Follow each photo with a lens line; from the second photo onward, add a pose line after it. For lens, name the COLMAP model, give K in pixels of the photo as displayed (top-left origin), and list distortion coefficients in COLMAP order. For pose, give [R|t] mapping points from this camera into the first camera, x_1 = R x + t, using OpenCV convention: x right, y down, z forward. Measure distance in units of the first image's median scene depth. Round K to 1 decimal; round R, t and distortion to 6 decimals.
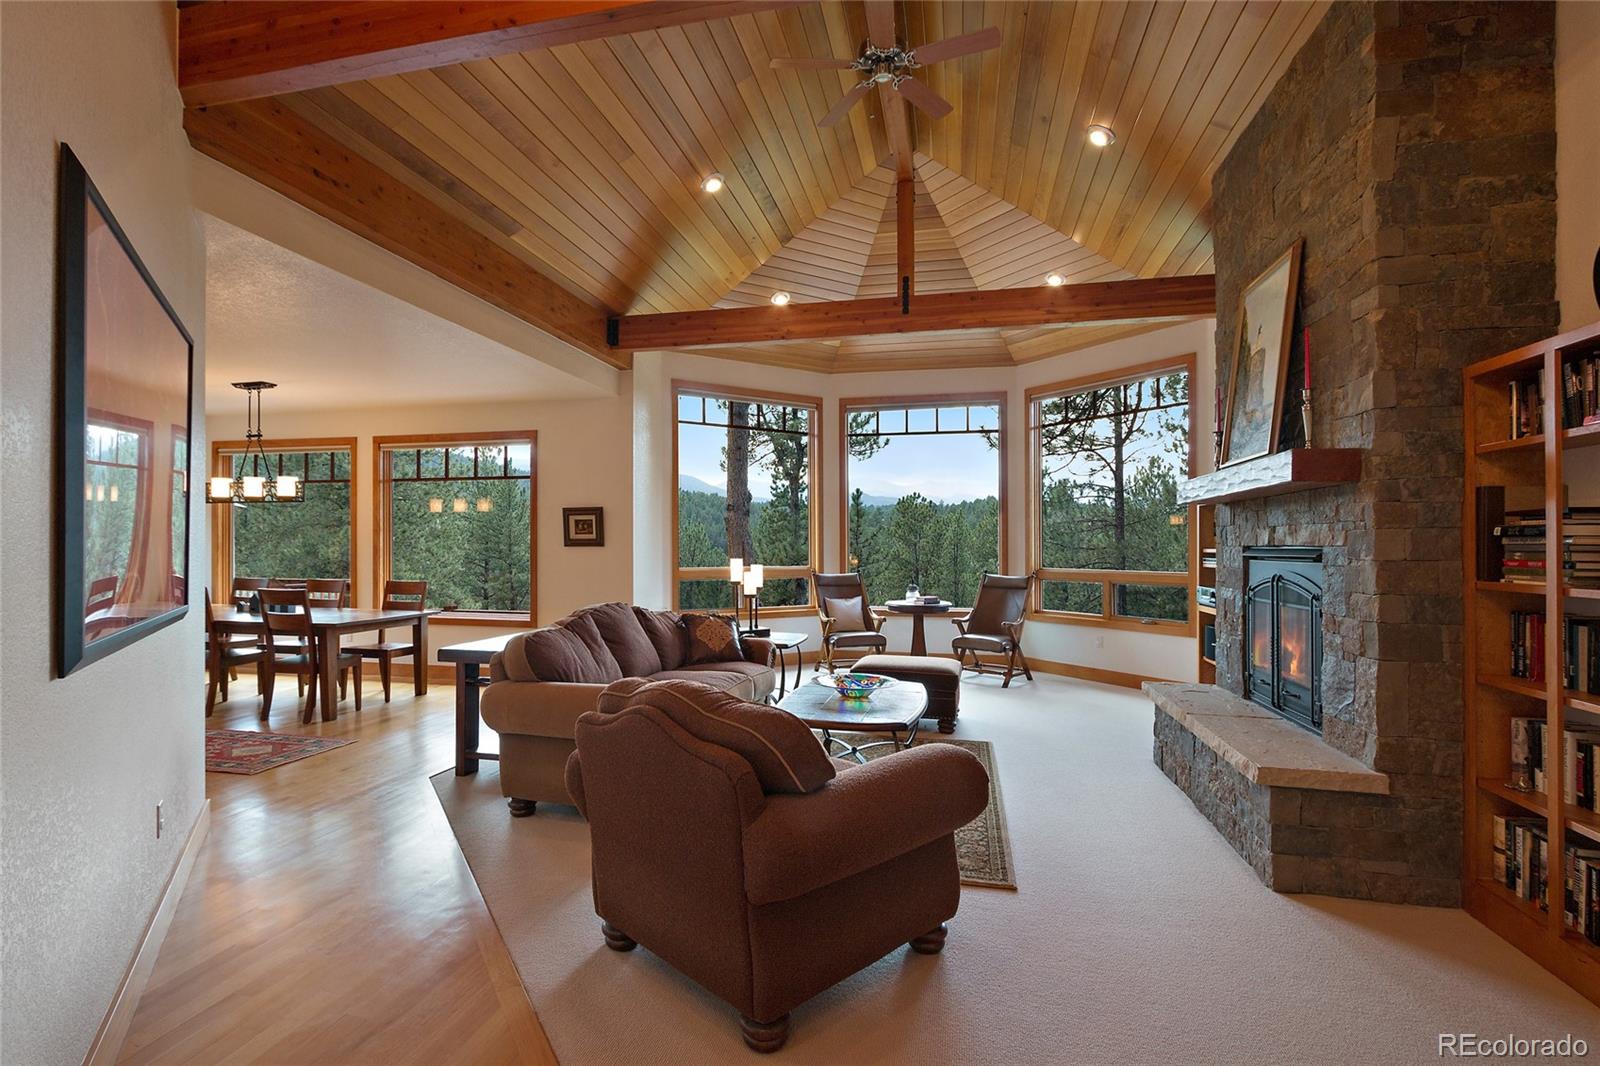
lens RADIAL K [[750.3, 0, 785.0], [0, 750.3, 548.3], [0, 0, 1]] dist [-0.000229, 0.000021]
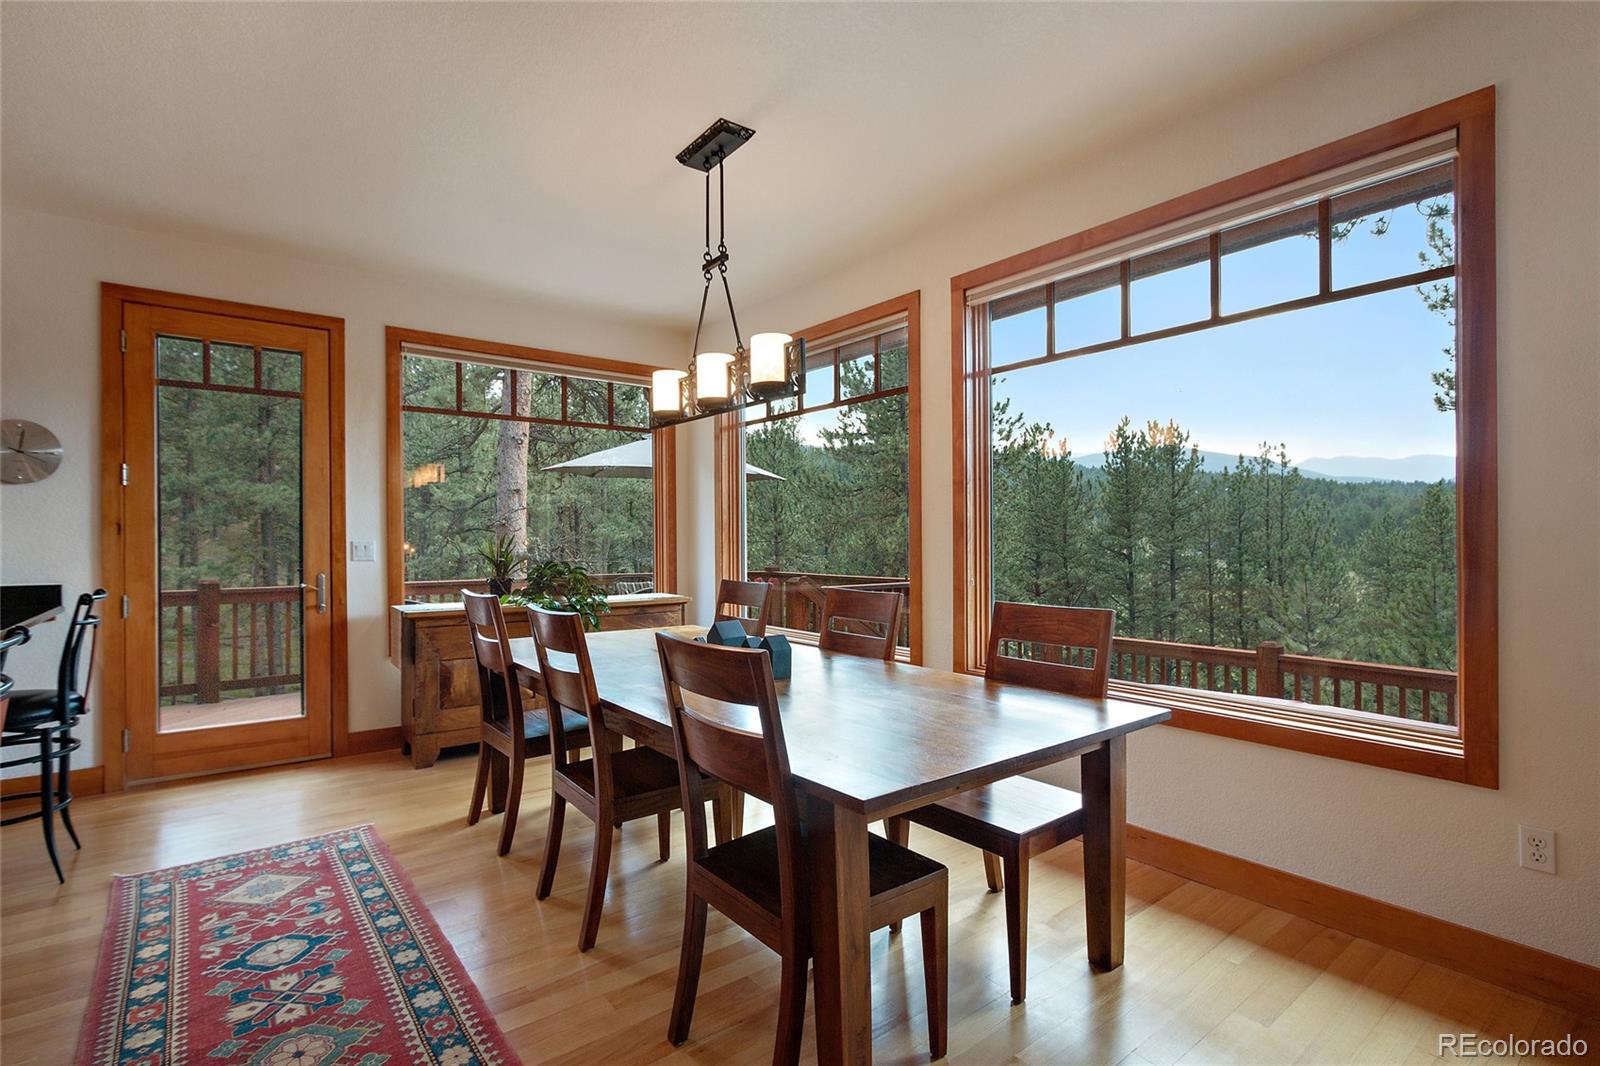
lens RADIAL K [[750.3, 0, 785.0], [0, 750.3, 548.3], [0, 0, 1]] dist [-0.000229, 0.000021]
pose [[0.773136, -0.001665, -0.634238, -0.335733], [0.007133, 0.999956, 0.006070, 0.012198], [0.634200, -0.009217, 0.773114, 0.577405]]
